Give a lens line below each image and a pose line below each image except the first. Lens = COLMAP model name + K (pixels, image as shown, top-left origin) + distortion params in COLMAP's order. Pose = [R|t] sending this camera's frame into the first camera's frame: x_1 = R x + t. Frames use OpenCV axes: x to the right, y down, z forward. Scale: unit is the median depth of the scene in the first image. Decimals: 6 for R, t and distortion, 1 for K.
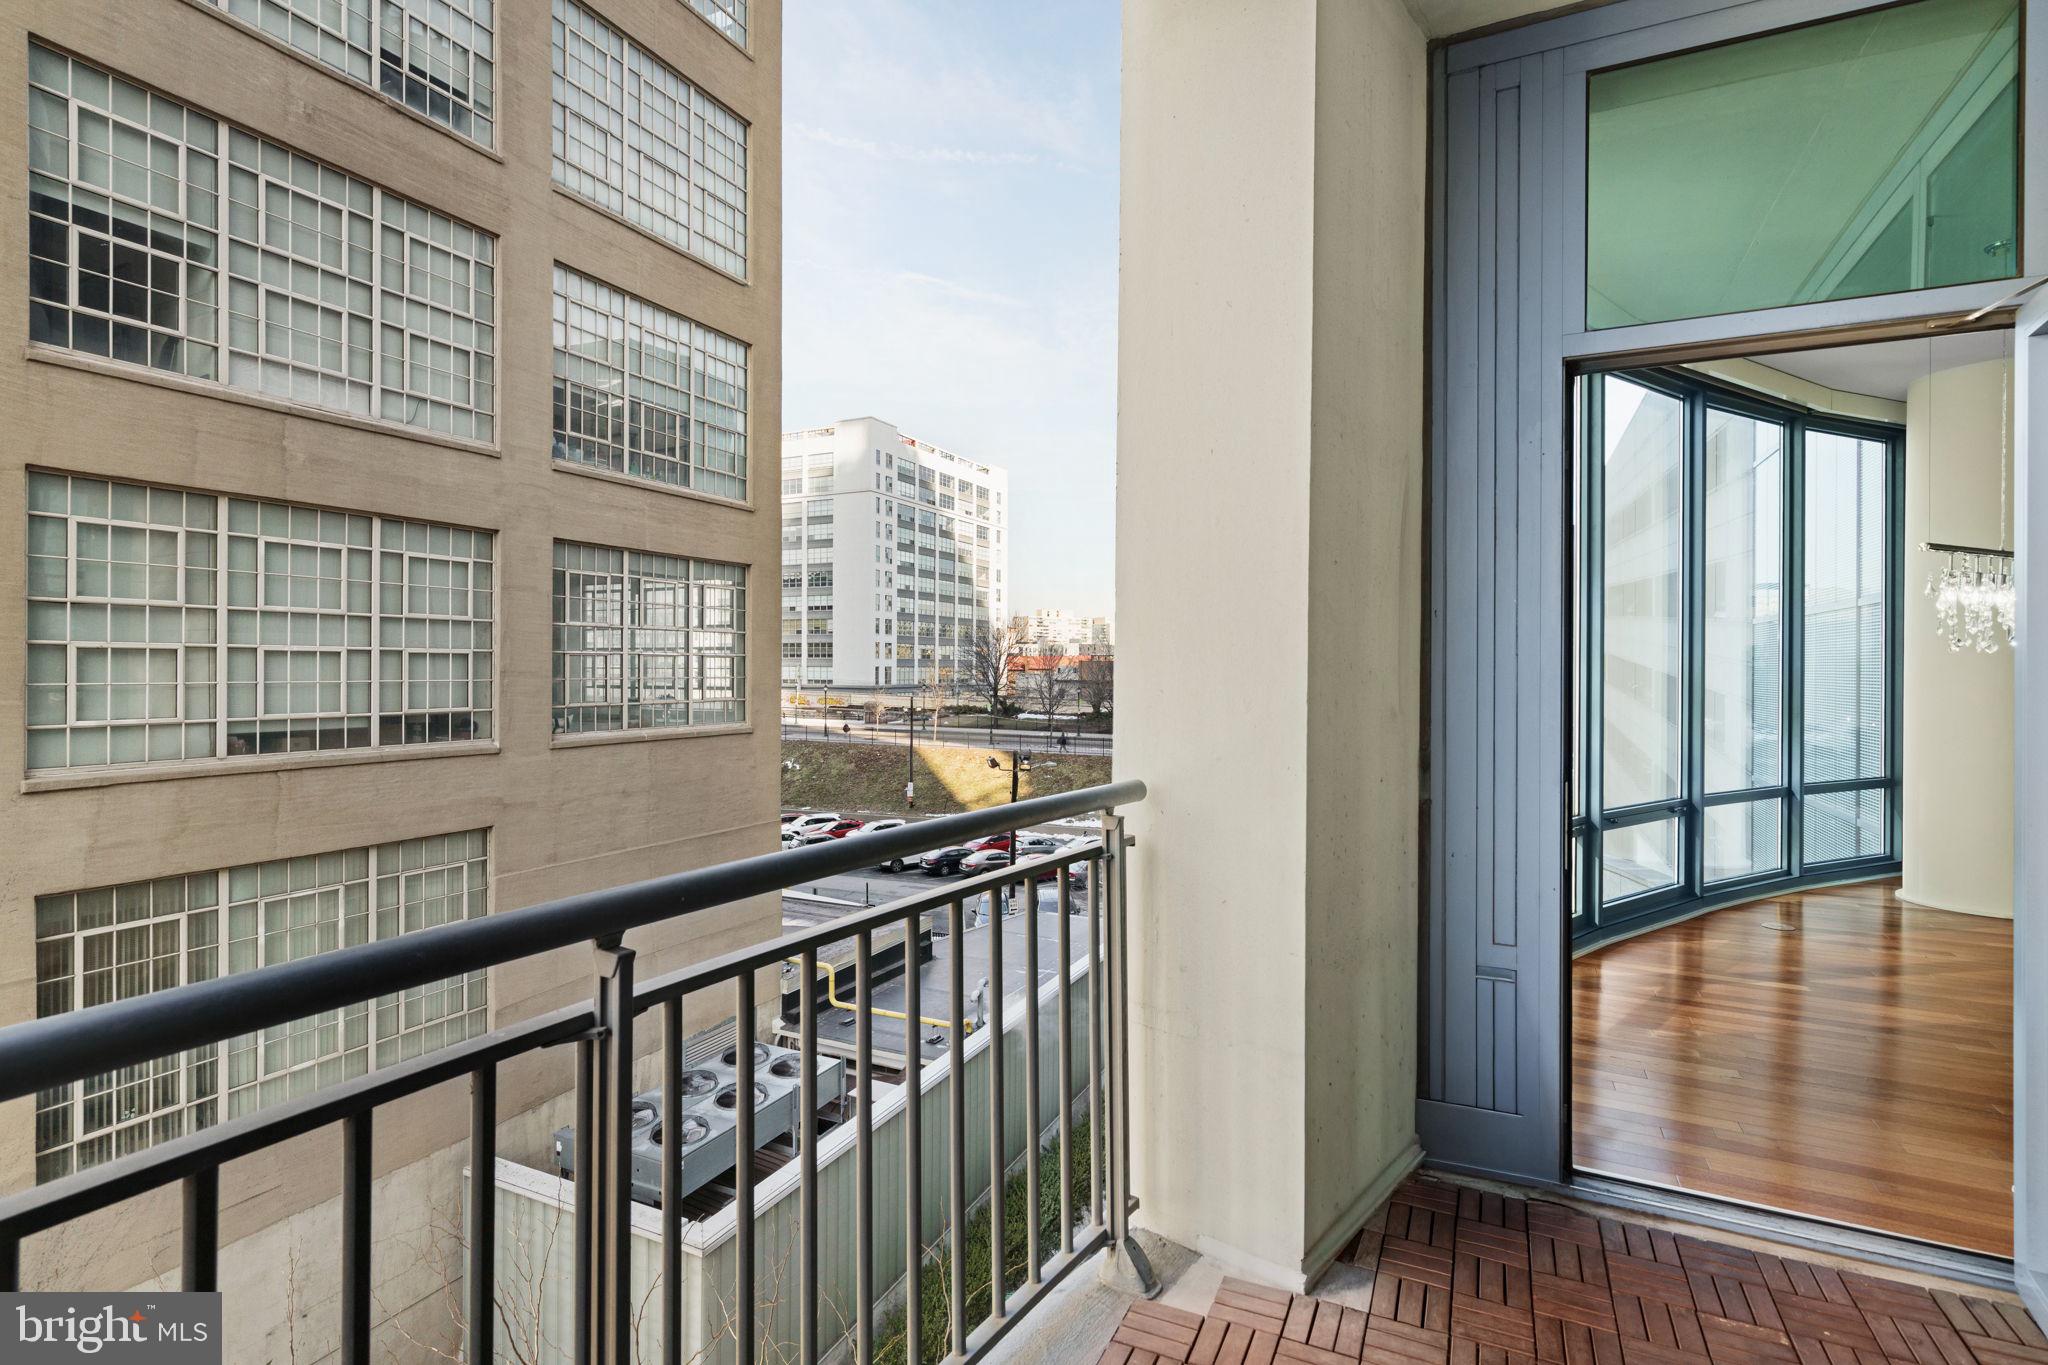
lens RADIAL K [[976.6, 0, 1046.2], [0, 976.6, 669.4], [0, 0, 1]] dist [0.000816, 0.000716]
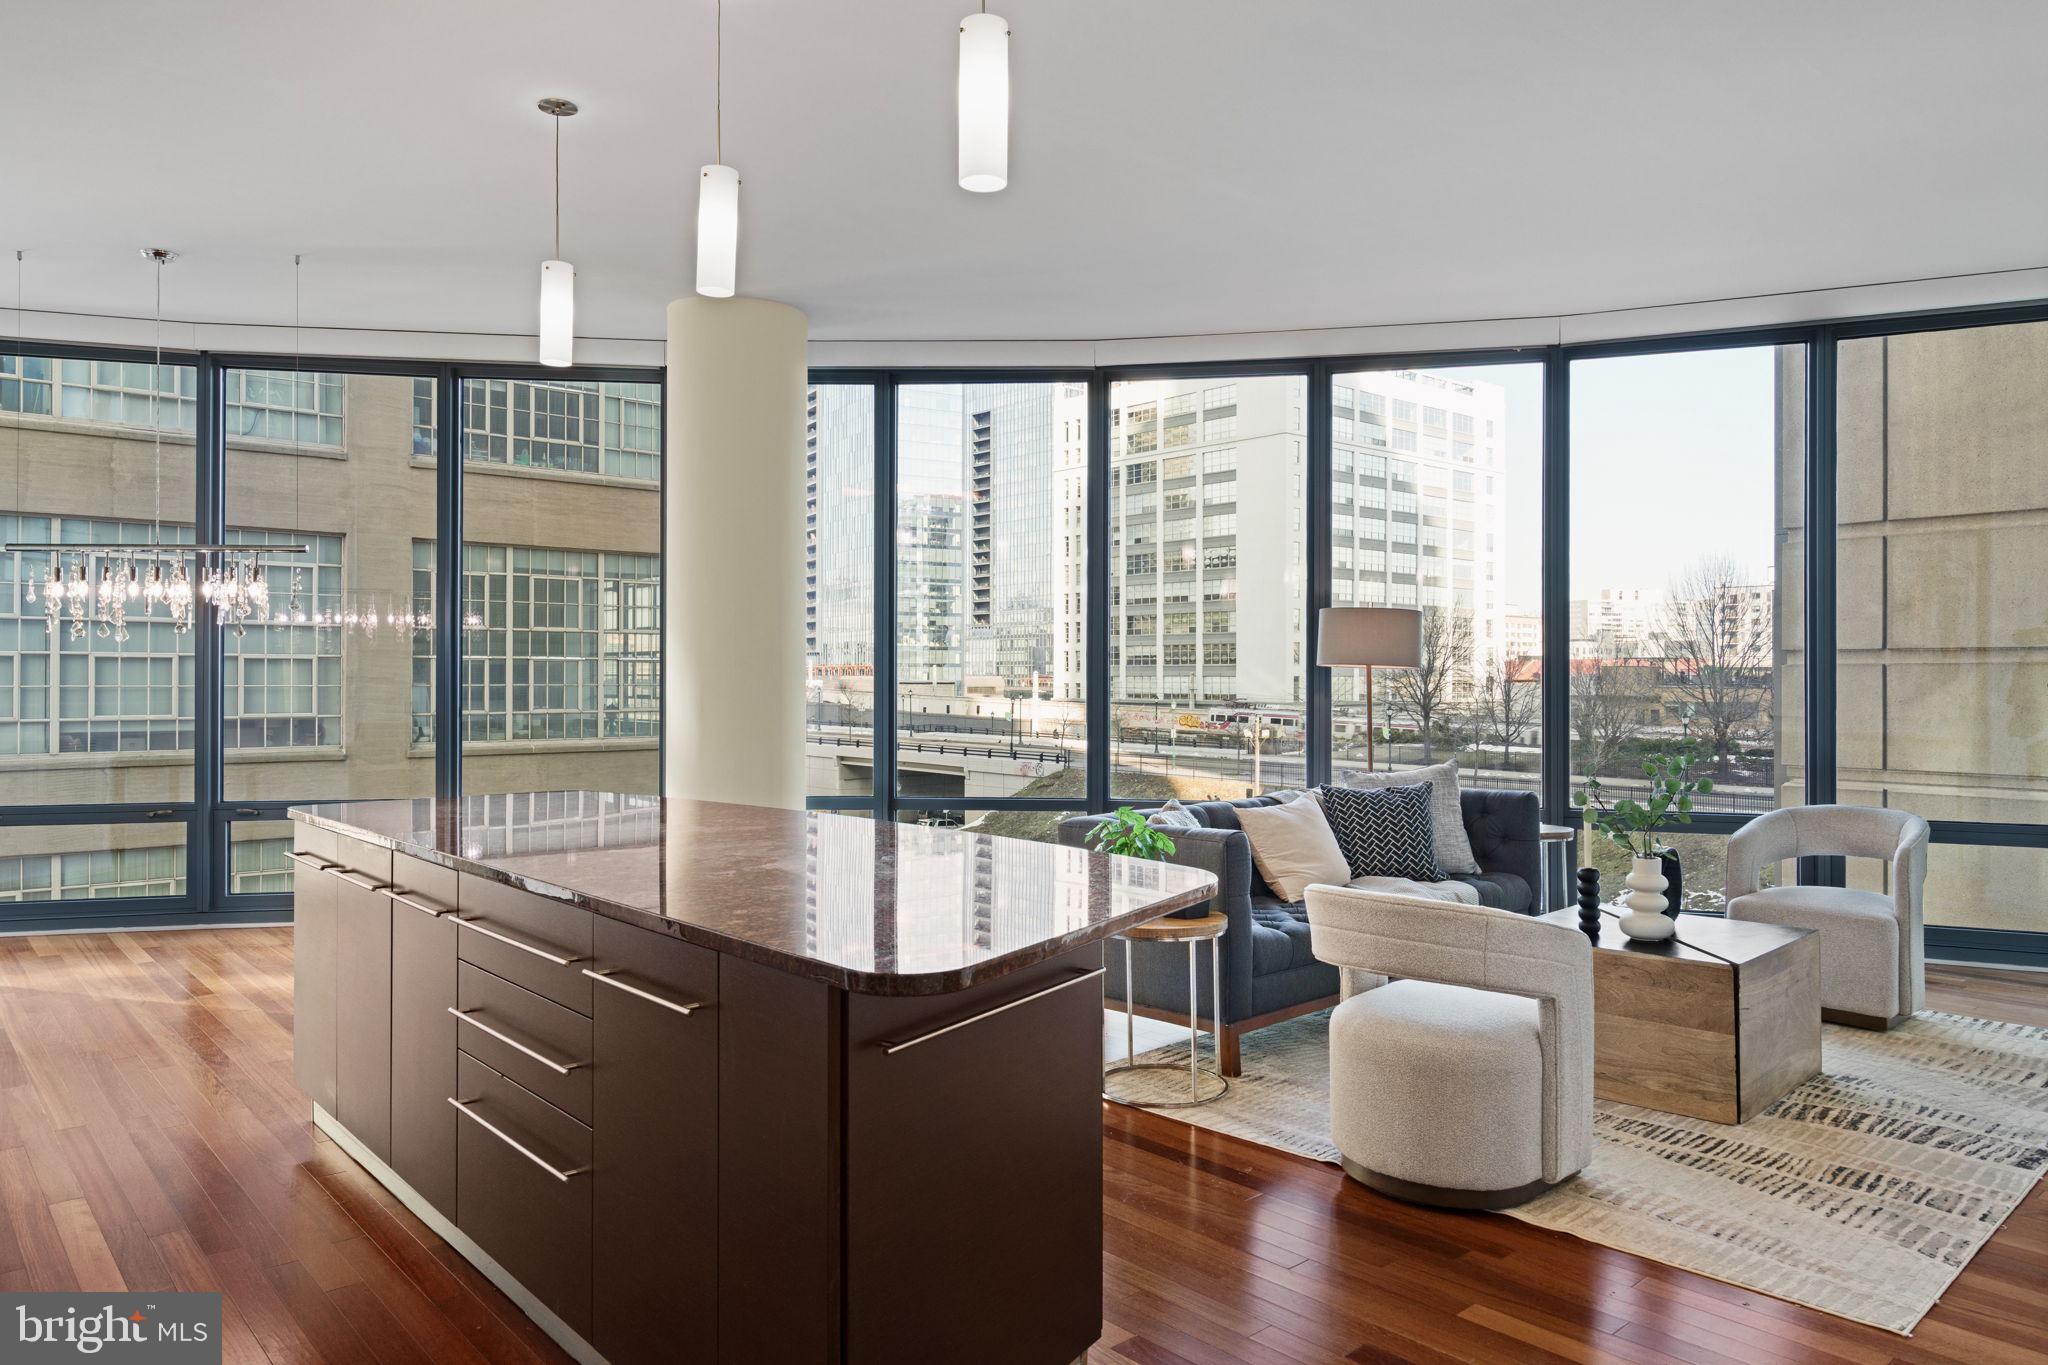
lens RADIAL K [[1321.3, 0, 1014.5], [0, 1321.3, 675.7], [0, 0, 1]] dist [-0.005615, -0.000690]
pose [[0.916255, -0.001606, -0.400592, 0.628917], [0.000237, 0.999994, -0.003465, 0.005963], [0.400595, 0.003080, 0.916250, 0.055935]]
